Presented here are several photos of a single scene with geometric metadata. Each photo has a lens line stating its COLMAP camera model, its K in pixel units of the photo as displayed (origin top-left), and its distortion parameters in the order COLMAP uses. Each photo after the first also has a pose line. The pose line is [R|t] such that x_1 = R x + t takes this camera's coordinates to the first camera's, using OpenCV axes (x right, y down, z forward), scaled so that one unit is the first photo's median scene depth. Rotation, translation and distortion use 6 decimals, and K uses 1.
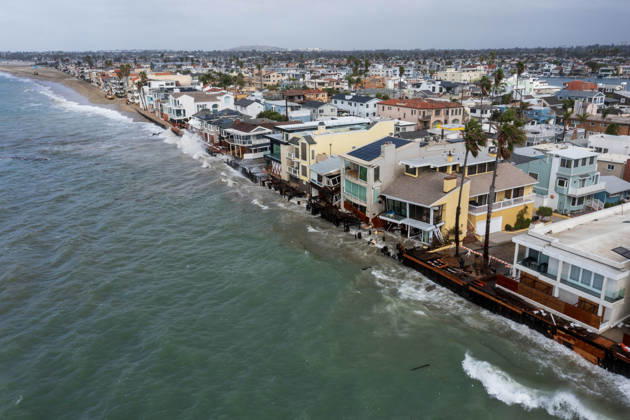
lens RADIAL K [[503.0, 0, 314.8], [0, 503.0, 210.3], [0, 0, 1]] dist [0.008424, 0.017005]
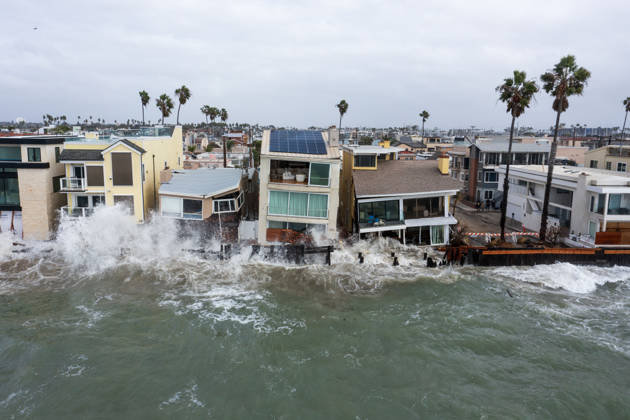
lens RADIAL K [[503.0, 0, 312.7], [0, 503.0, 216.3], [0, 0, 1]] dist [0.008424, 0.017005]
pose [[0.487791, -0.131427, 0.863010, -0.390854], [0.247956, 0.968743, 0.007380, -0.021102], [-0.837005, 0.210389, 0.505133, 0.562044]]
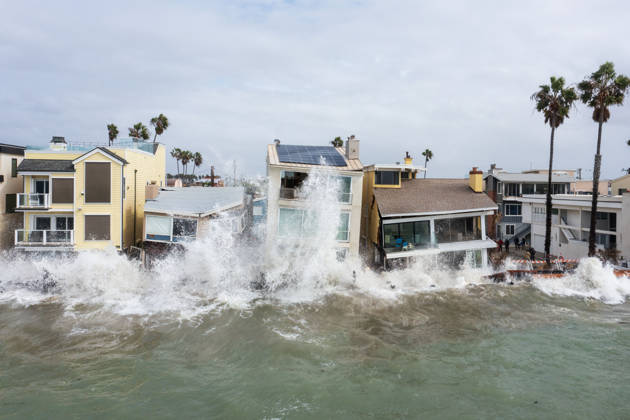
lens RADIAL K [[551.9, 0, 342.5], [0, 551.9, 197.3], [0, 0, 1]] dist [0.014046, 0.006174]
pose [[0.402944, -0.002538, 0.915221, -0.375044], [0.259544, 0.959260, -0.111609, 0.004995], [-0.877652, 0.282512, 0.387187, 0.622776]]
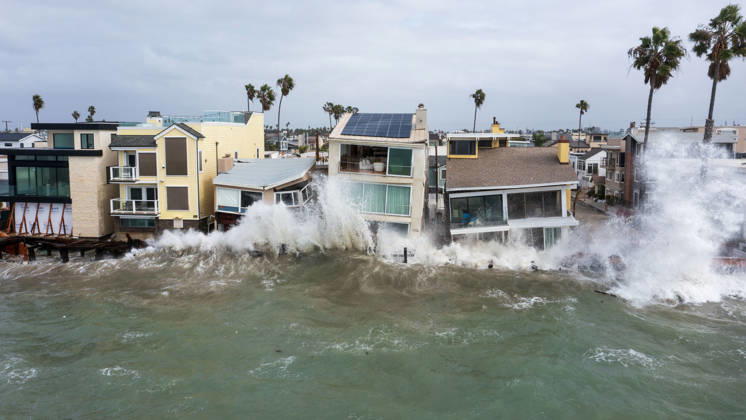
lens RADIAL K [[591.4, 0, 370.6], [0, 591.4, 204.9], [0, 0, 1]] dist [0.011361, 0.014718]
pose [[0.623779, -0.080302, 0.777465, -0.340663], [0.228053, 0.970124, -0.082772, 0.014670], [-0.747590, 0.228935, 0.623456, 0.522443]]
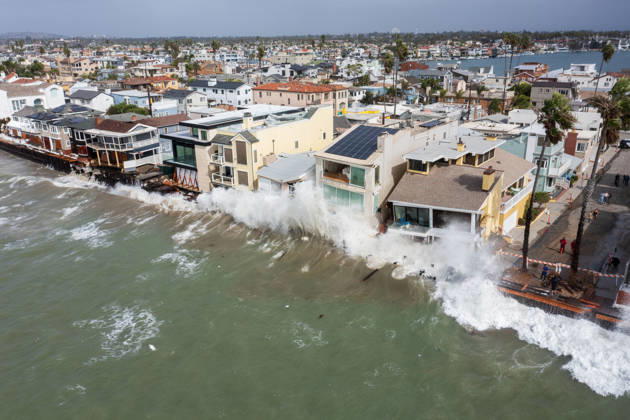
lens RADIAL K [[503.0, 0, 313.8], [0, 503.0, 211.2], [0, 0, 1]] dist [0.008424, 0.017005]
pose [[0.927693, -0.125958, 0.351456, -0.195154], [0.117653, 0.992036, 0.044981, -0.050887], [-0.354322, -0.000379, 0.935123, 0.254427]]
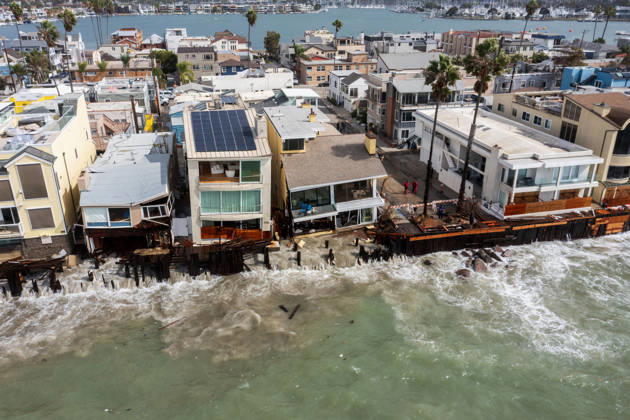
lens RADIAL K [[503.0, 0, 312.5], [0, 503.0, 216.6], [0, 0, 1]] dist [0.008424, 0.017005]
pose [[0.314482, -0.373121, 0.872858, -0.375111], [0.285348, 0.914142, 0.287961, -0.148171], [-0.905361, 0.158510, 0.393950, 0.559244]]
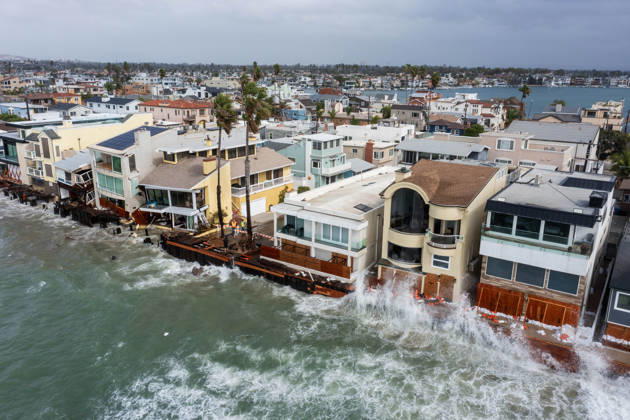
lens RADIAL K [[503.0, 0, 313.8], [0, 503.0, 210.4], [0, 0, 1]] dist [0.008424, 0.017005]
pose [[0.907776, -0.093702, 0.408855, 0.031736], [0.104911, 0.994469, -0.005019, 0.042885], [-0.406123, 0.047450, 0.912586, 0.020056]]
